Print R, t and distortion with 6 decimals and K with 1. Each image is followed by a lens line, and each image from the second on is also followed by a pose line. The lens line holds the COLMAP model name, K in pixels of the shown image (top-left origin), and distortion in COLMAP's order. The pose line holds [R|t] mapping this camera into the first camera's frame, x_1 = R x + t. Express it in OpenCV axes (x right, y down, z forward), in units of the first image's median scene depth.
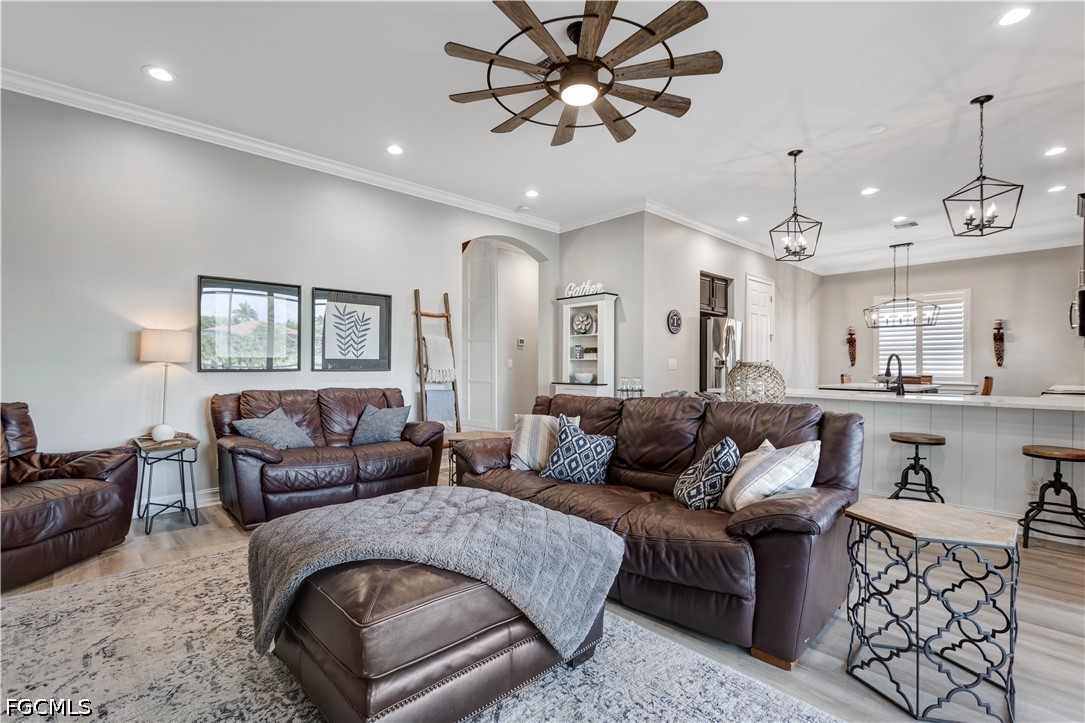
lens RADIAL K [[497.1, 0, 542.5], [0, 497.1, 361.5], [0, 0, 1]] dist [0.000663, 0.000014]
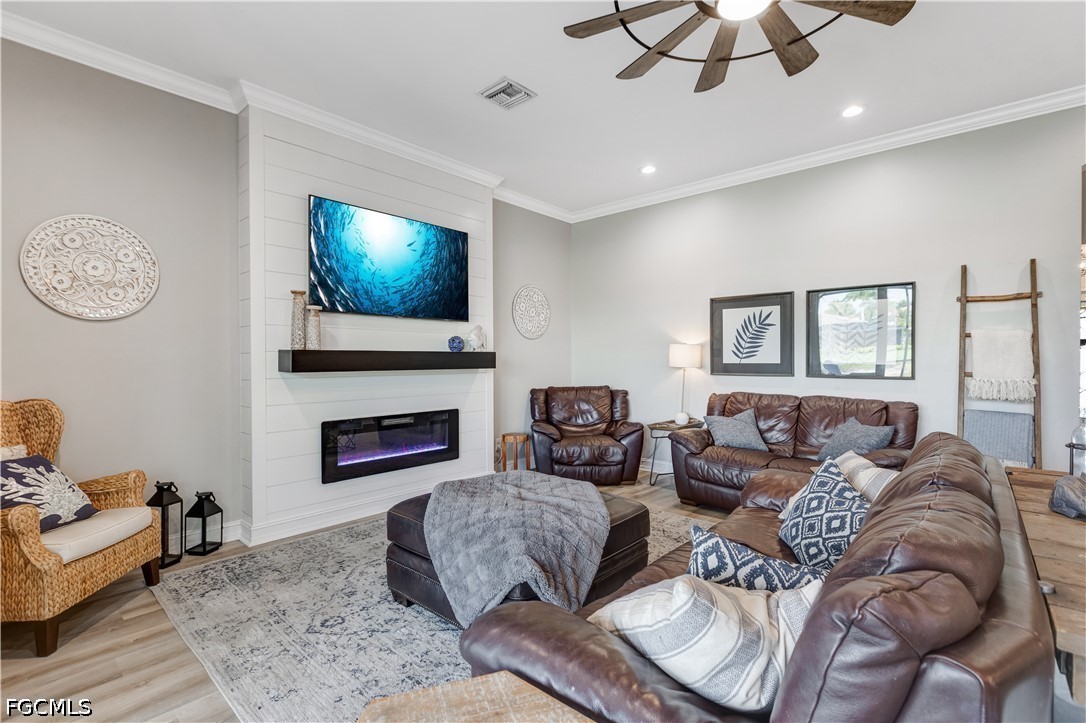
lens RADIAL K [[492.5, 0, 543.0], [0, 492.5, 361.5], [0, 0, 1]] dist [-0.000390, -0.000119]
pose [[0.078202, -0.001591, -0.996936, 0.532070], [-0.010922, 0.999937, -0.002453, -0.003176], [0.996878, 0.011080, 0.078179, 0.508459]]
